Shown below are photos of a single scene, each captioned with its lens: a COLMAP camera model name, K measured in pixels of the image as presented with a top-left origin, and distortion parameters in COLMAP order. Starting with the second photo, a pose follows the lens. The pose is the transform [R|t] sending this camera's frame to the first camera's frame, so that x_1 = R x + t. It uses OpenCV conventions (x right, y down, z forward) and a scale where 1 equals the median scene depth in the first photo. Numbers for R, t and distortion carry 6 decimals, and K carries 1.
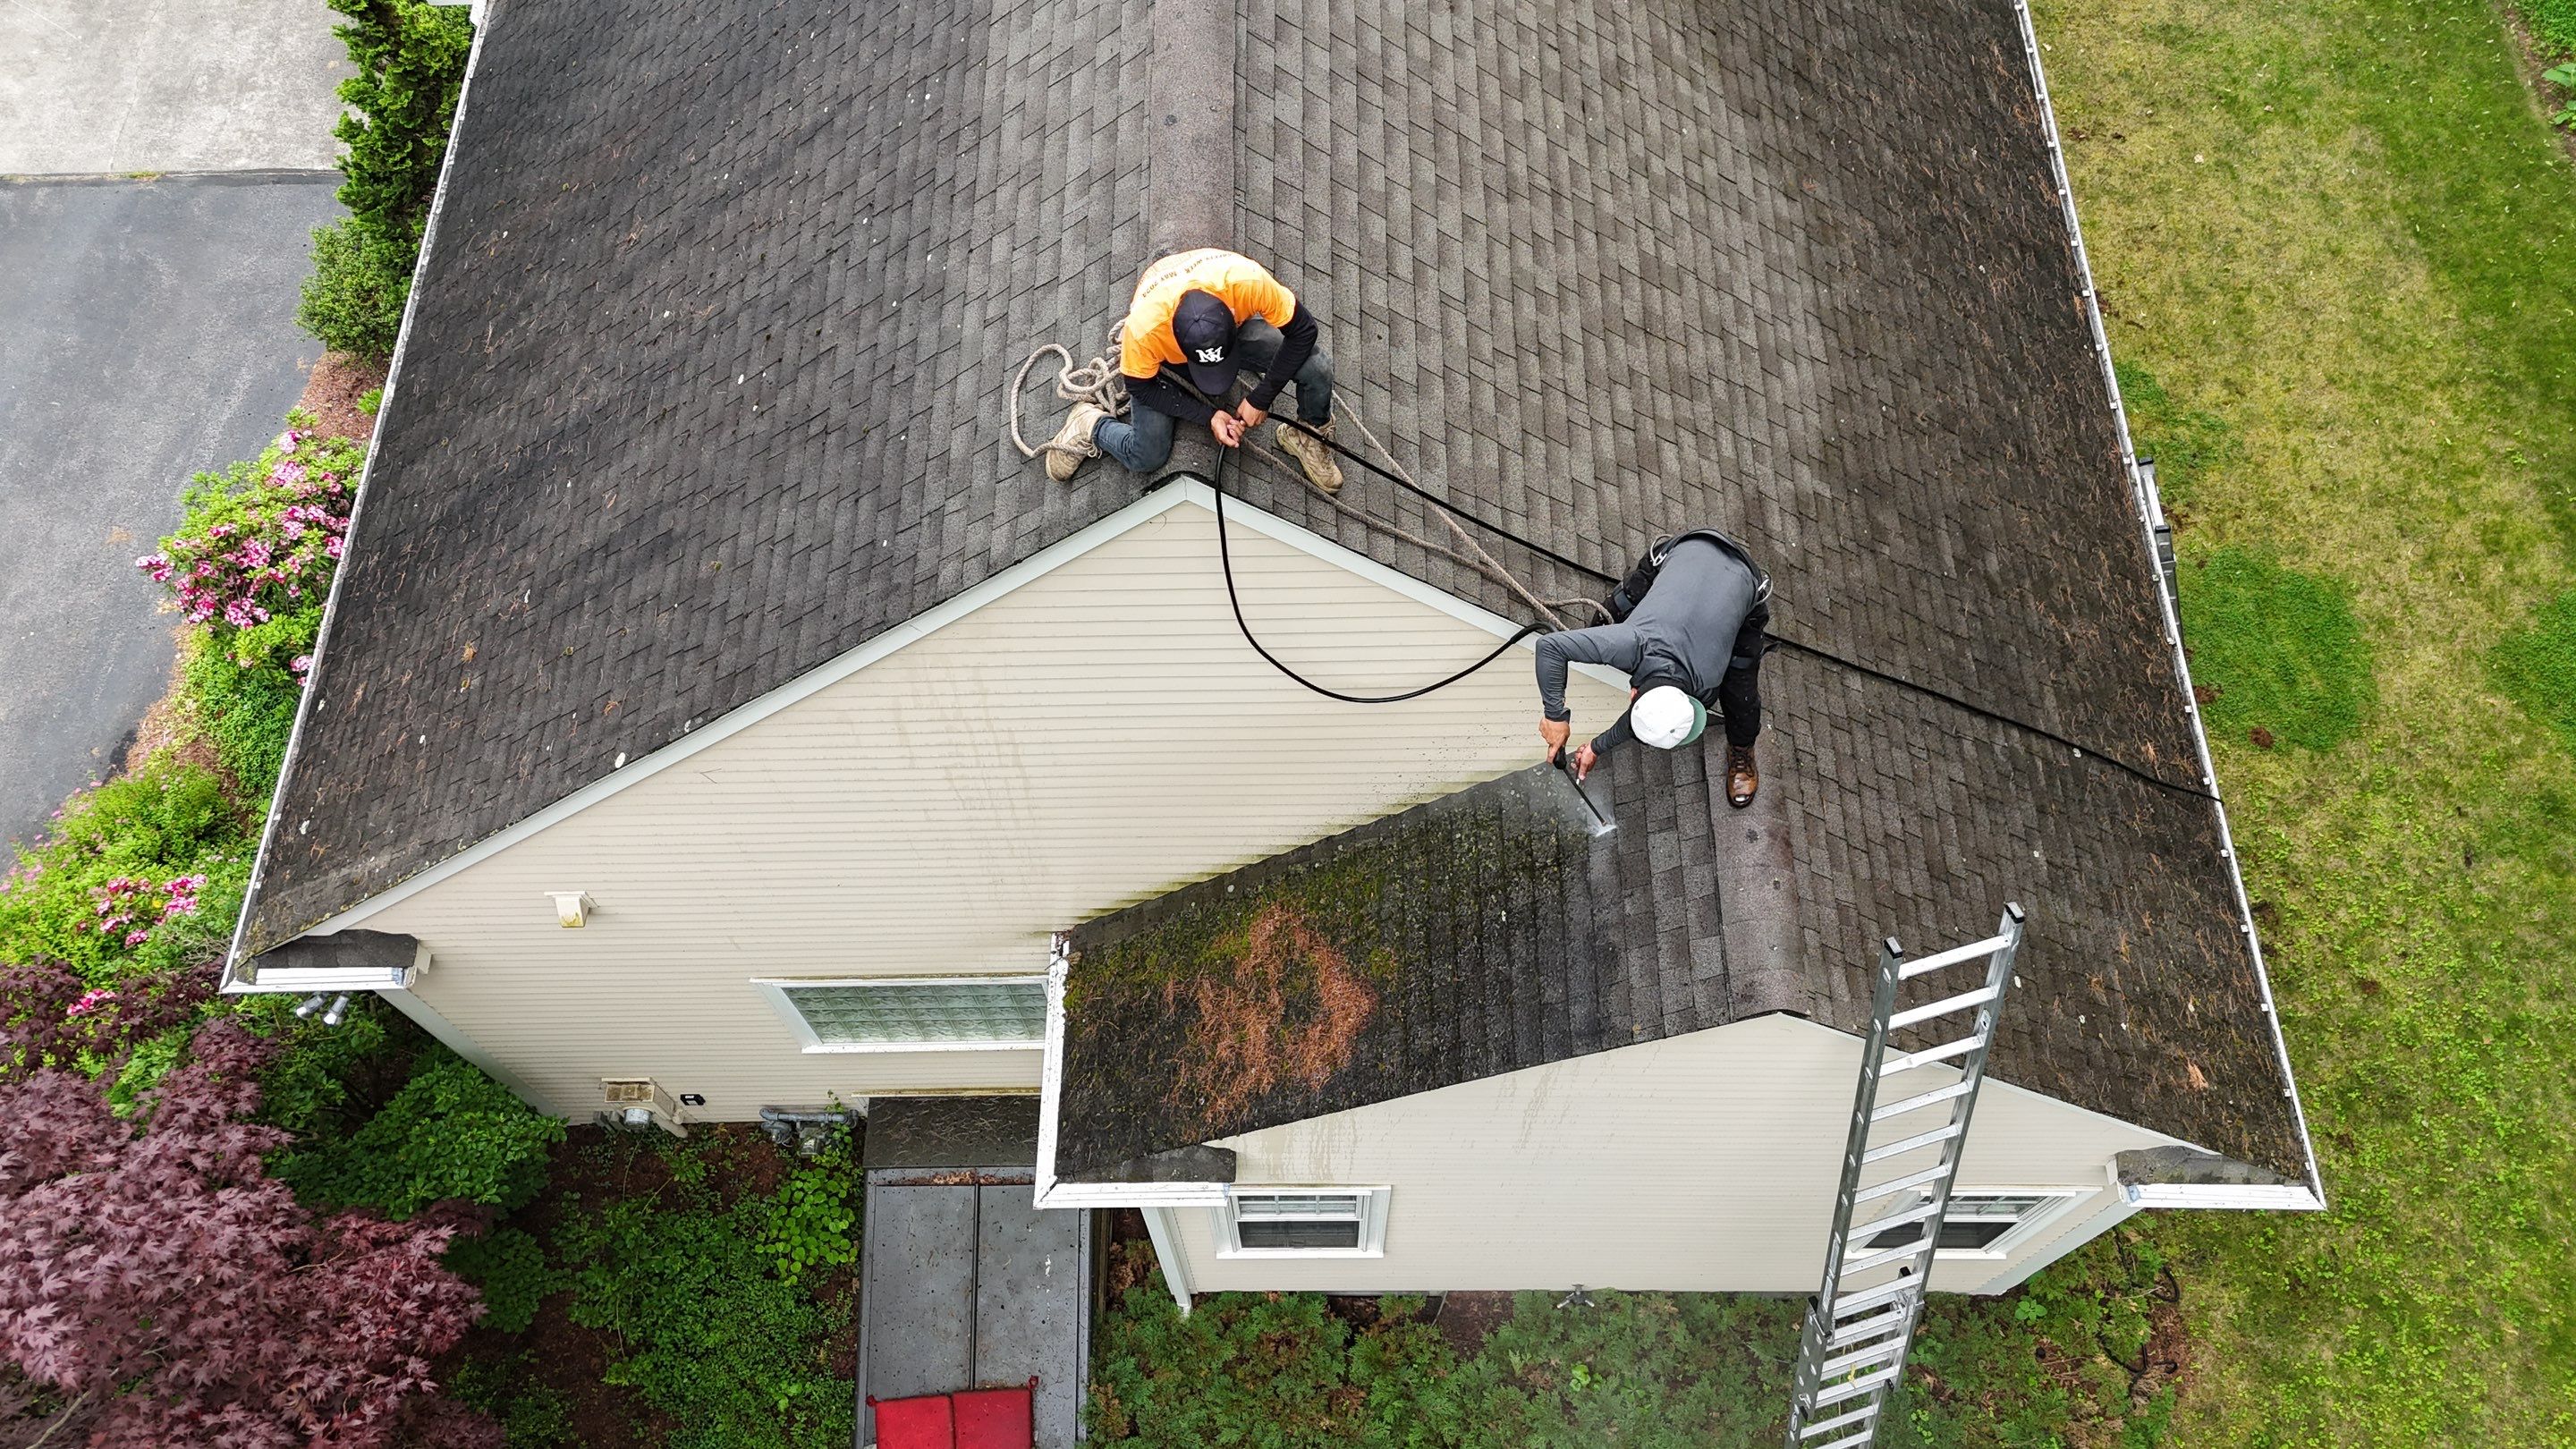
lens RADIAL K [[1899.1, 0, 1275.3], [0, 1899.1, 716.8], [0, 0, 1]] dist [0.078959, -0.077597]
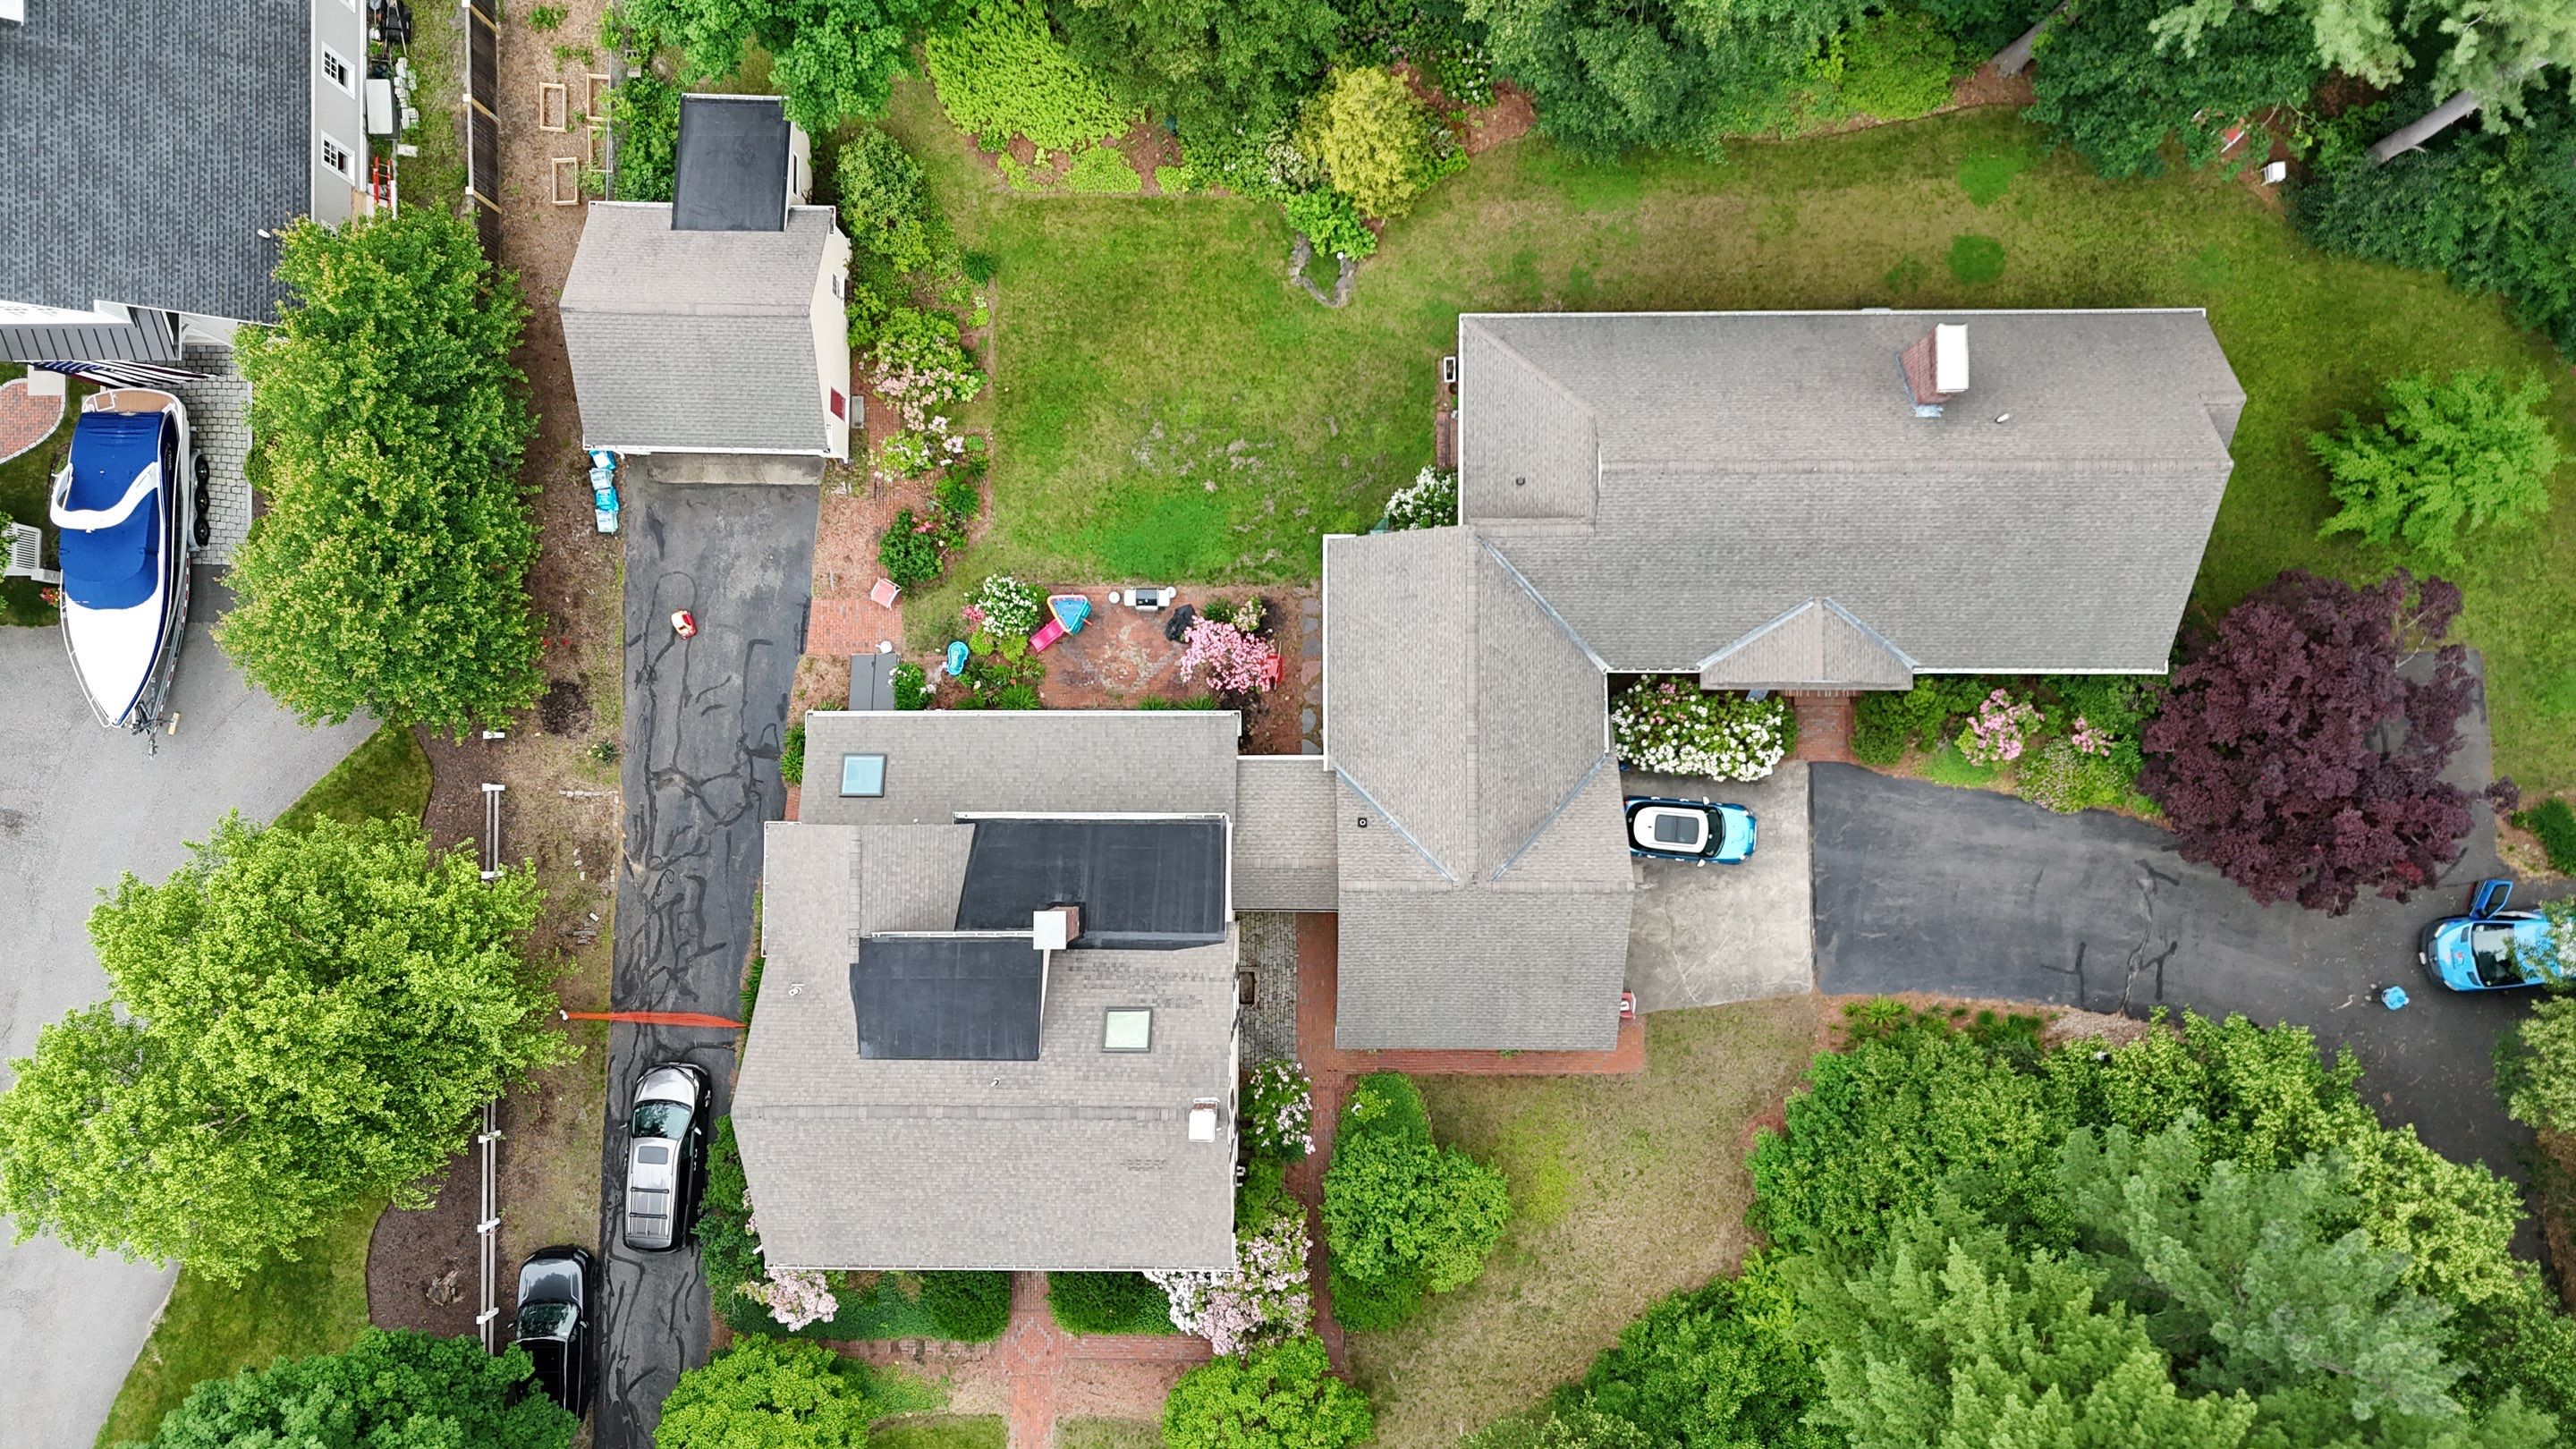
lens RADIAL K [[1899.1, 0, 1274.1], [0, 1899.1, 724.9], [0, 0, 1]] dist [0.078959, -0.077597]
pose [[0.002442, -0.998283, 0.058531, -0.934706], [0.895481, 0.028235, 0.444203, -4.196061], [-0.445093, 0.051328, 0.894012, -2.542322]]
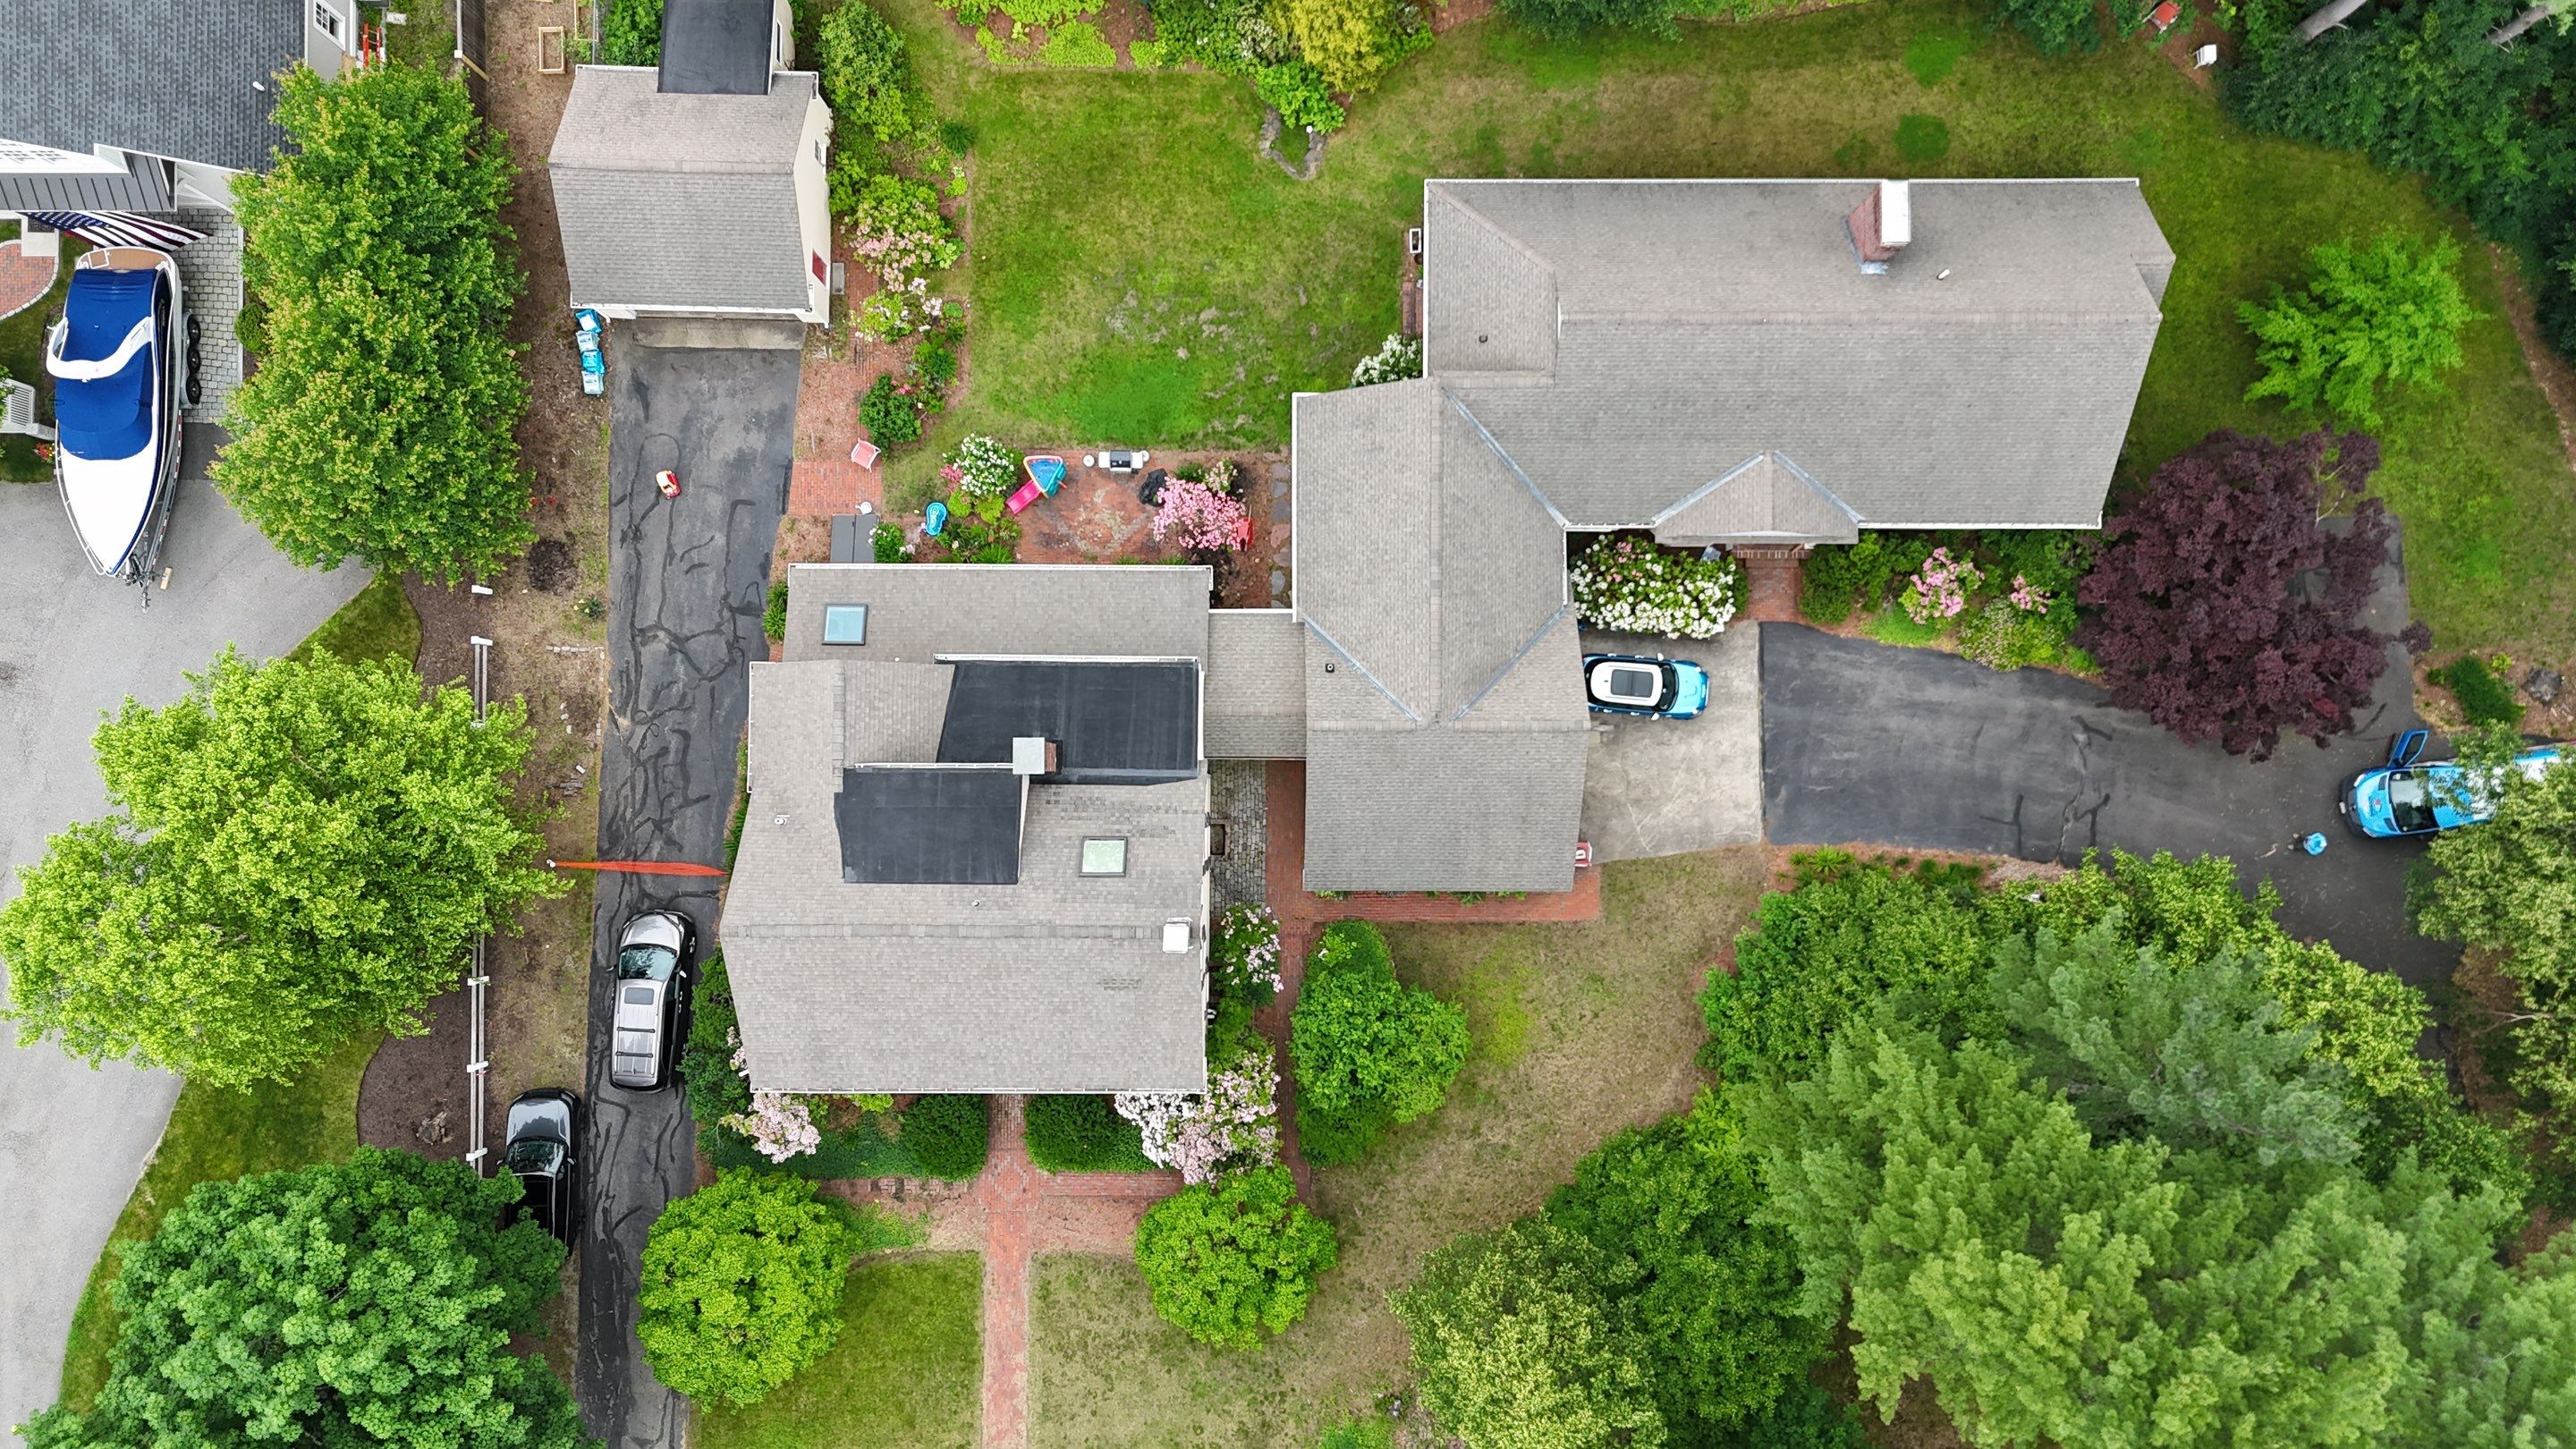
lens RADIAL K [[1899.1, 0, 1273.5], [0, 1899.1, 721.8], [0, 0, 1]] dist [0.078959, -0.077597]
pose [[0.003773, -0.998344, 0.057406, -1.337823], [0.887208, 0.029827, 0.460405, -4.274723], [-0.461355, 0.049194, 0.885851, -2.670218]]
